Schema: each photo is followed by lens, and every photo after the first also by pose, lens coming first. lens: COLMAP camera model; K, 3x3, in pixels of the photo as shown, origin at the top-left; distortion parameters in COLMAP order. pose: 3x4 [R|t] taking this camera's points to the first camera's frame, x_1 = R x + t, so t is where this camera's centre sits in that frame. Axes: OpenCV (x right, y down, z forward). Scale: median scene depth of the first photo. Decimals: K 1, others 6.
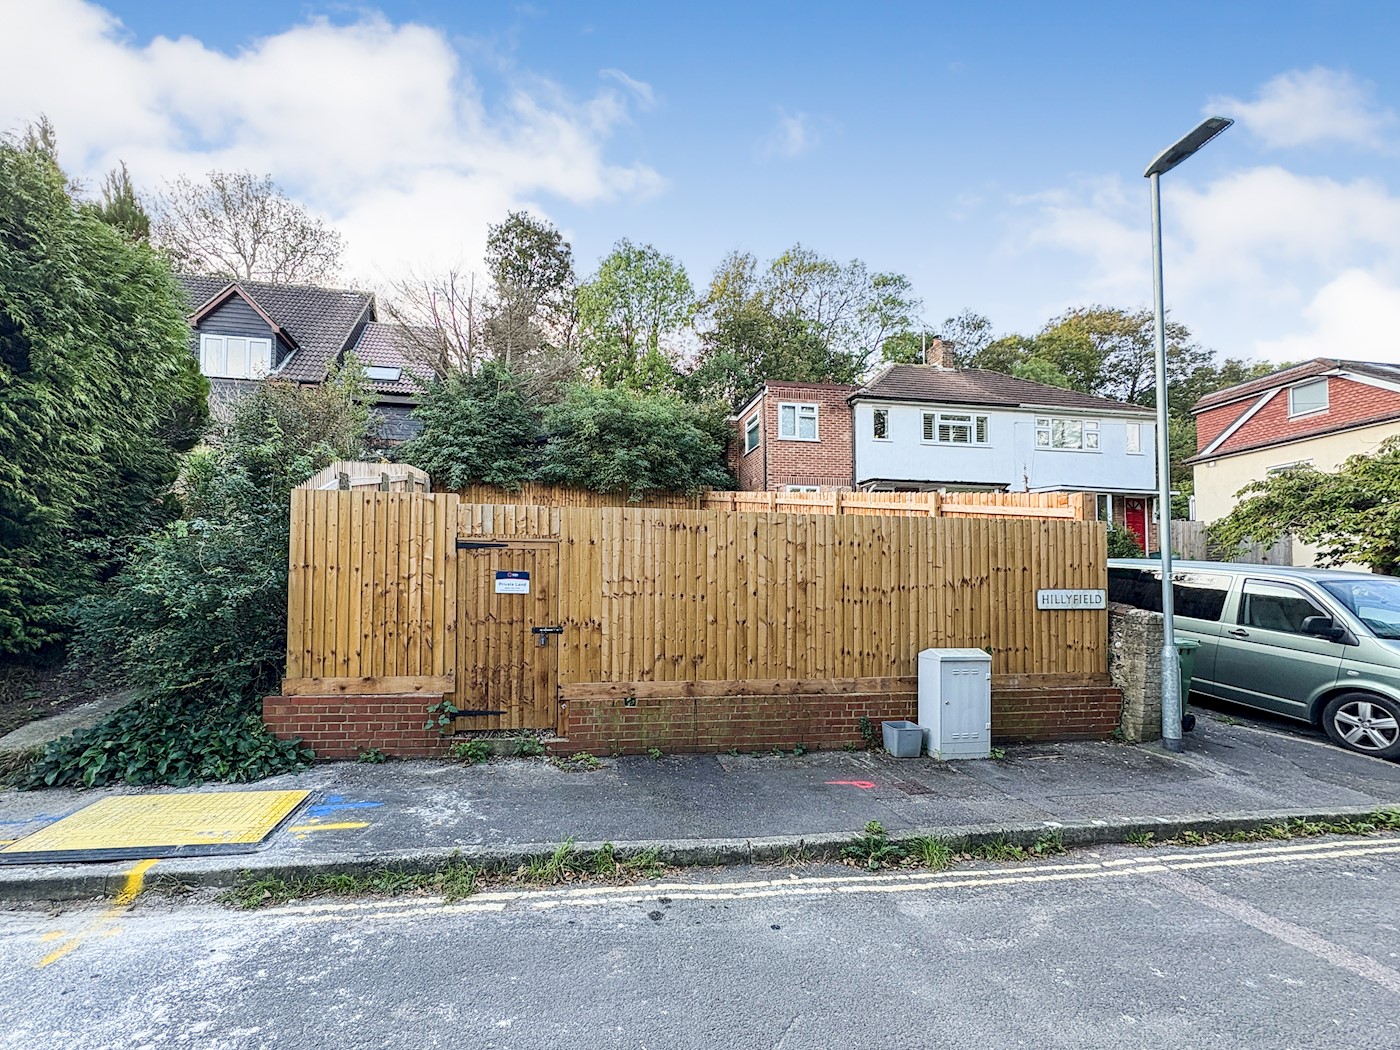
lens RADIAL K [[568.4, 0, 639.9], [0, 568.4, 579.7], [0, 0, 1]] dist [-0.001546, 0.000219]
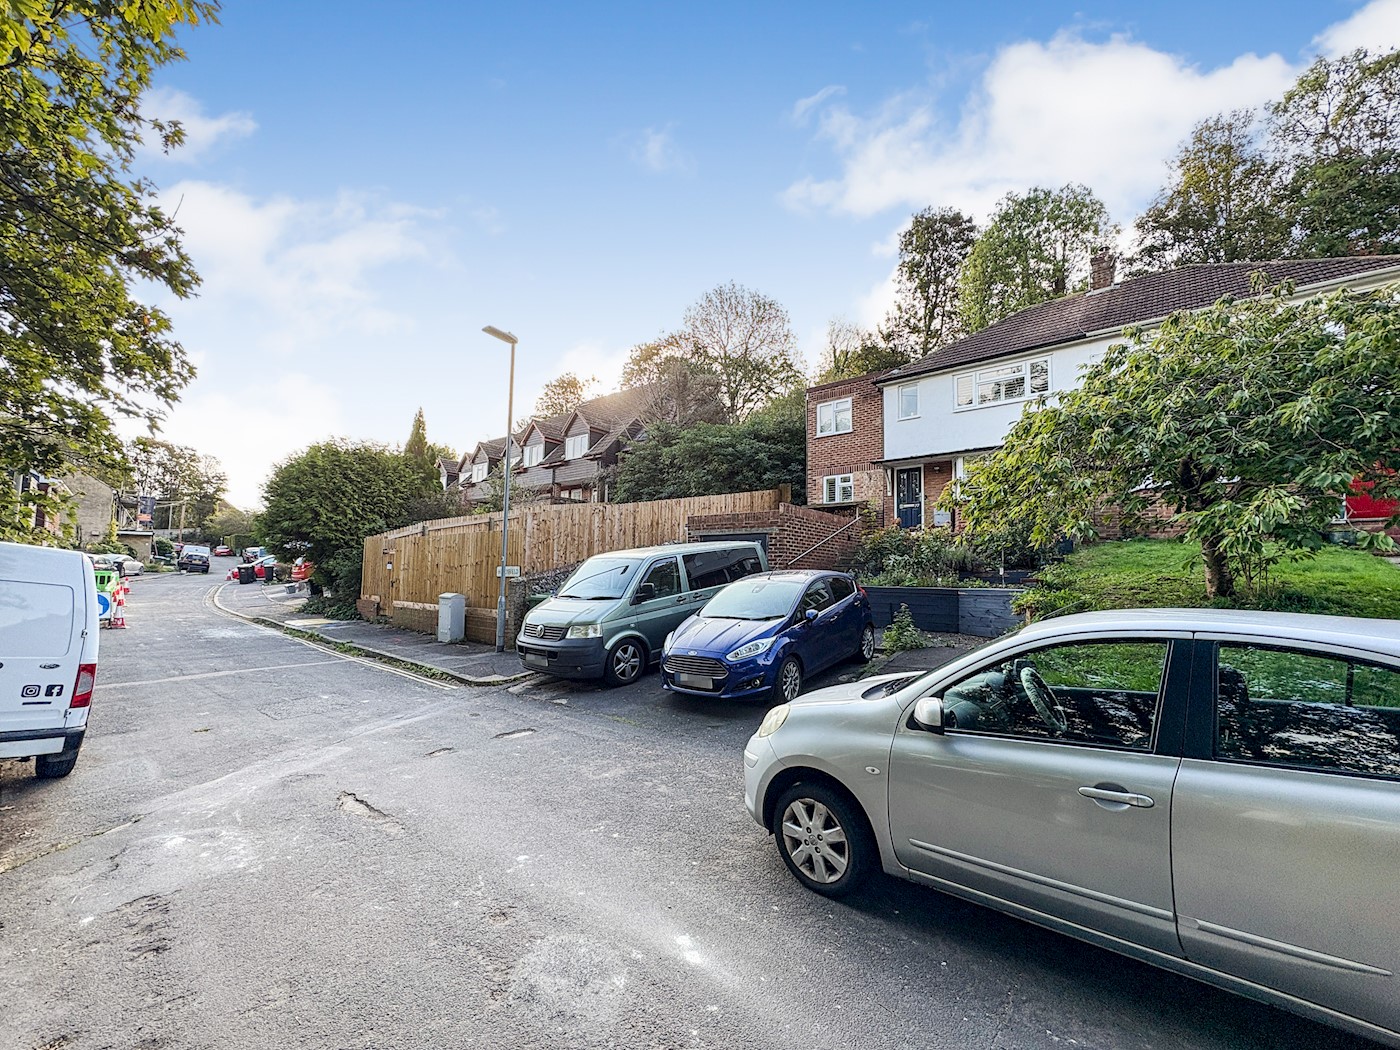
lens RADIAL K [[526.6, 0, 656.9], [0, 526.6, 543.9], [0, 0, 1]] dist [-0.000581, 0.000003]
pose [[0.649281, -0.041988, -0.759389, 2.729795], [0.008507, 0.998813, -0.047952, 0.035421], [0.760501, 0.024675, 0.648867, 0.278810]]
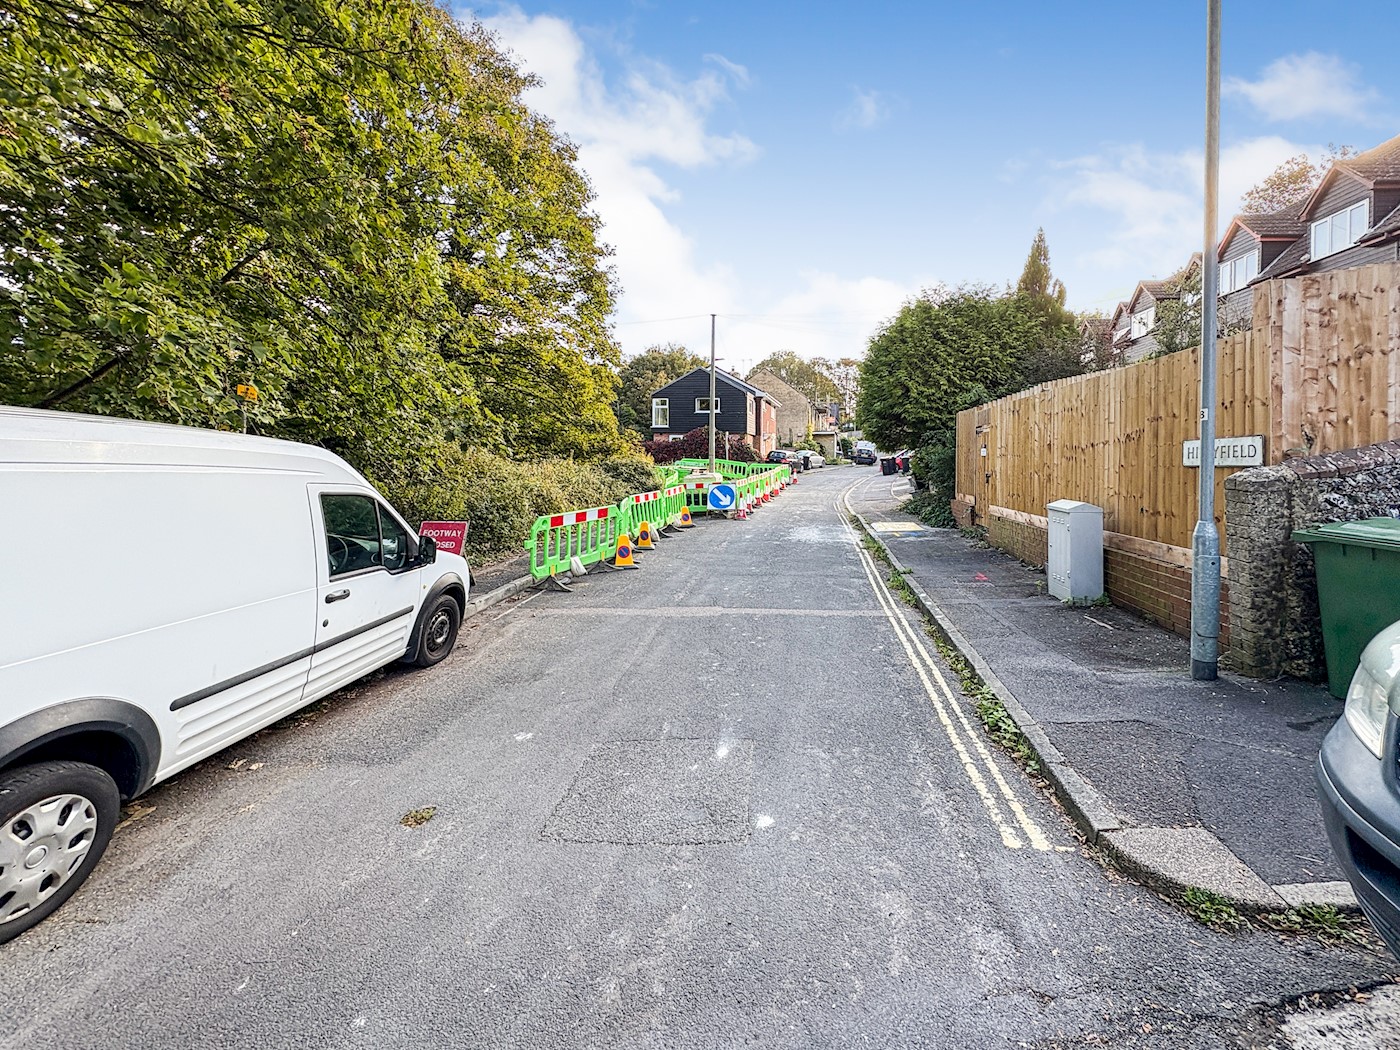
lens RADIAL K [[577.7, 0, 755.6], [0, 577.7, 460.5], [0, 0, 1]] dist [-0.001019, -0.000007]
pose [[-0.214748, -0.007937, -0.976637, 1.801754], [0.022335, 0.999666, -0.013036, 0.046882], [0.976414, -0.024613, -0.214499, 0.673182]]
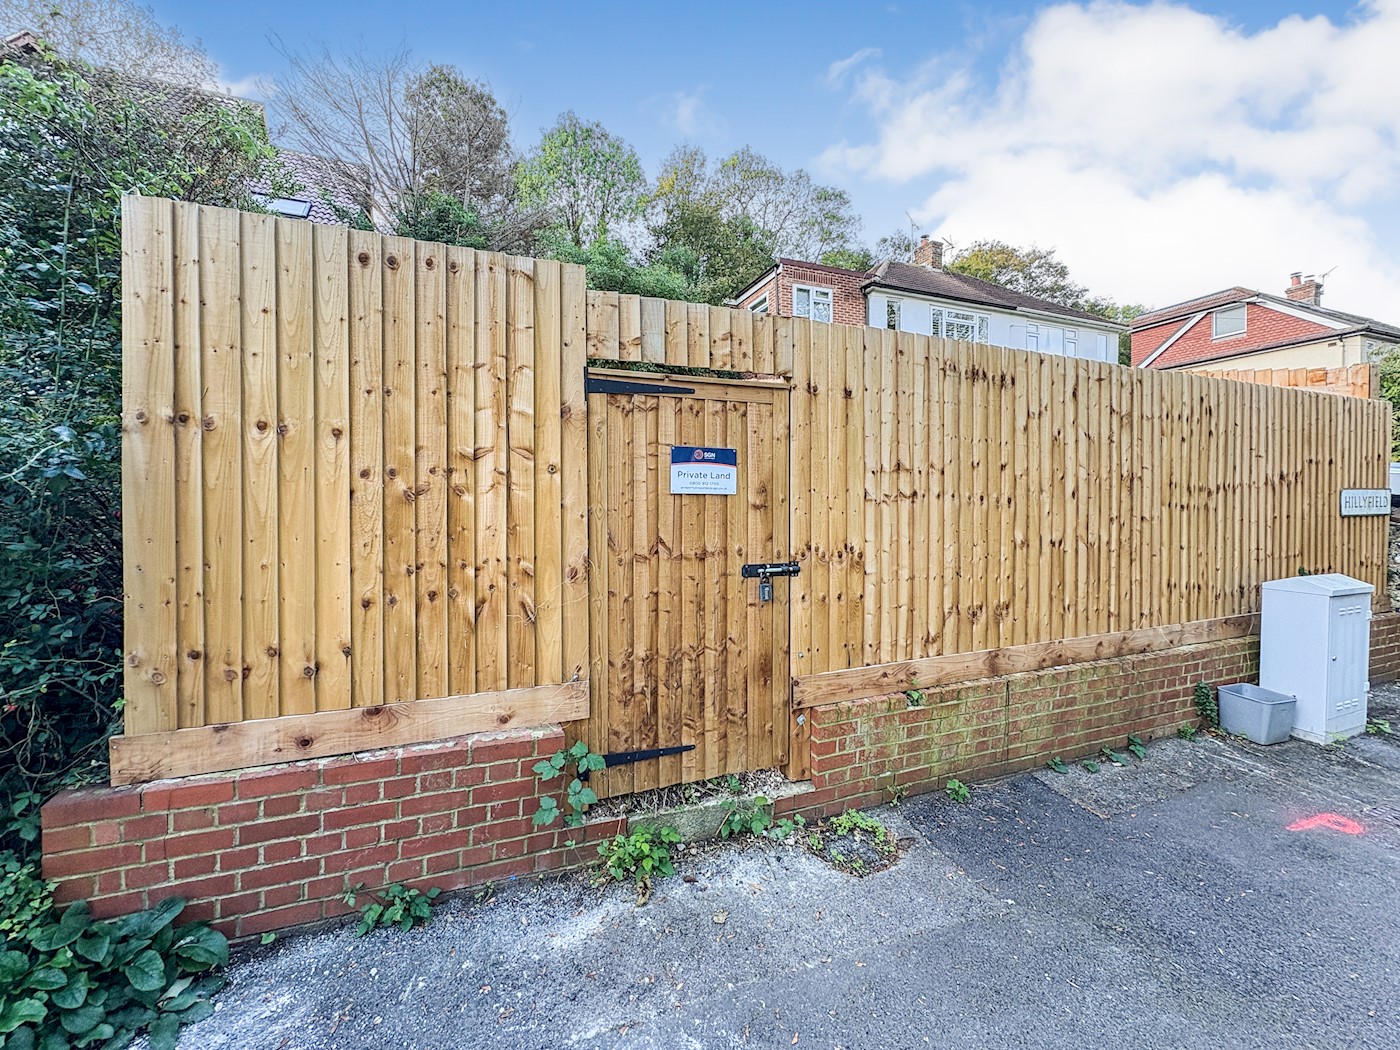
lens RADIAL K [[557.4, 0, 702.8], [0, 557.4, 506.1], [0, 0, 1]] dist [0.000613, -0.000236]
pose [[0.973079, -0.006196, 0.230388, -0.324052], [-0.002722, 0.999260, 0.038371, 0.015618], [-0.230455, -0.037965, 0.972342, 0.540233]]
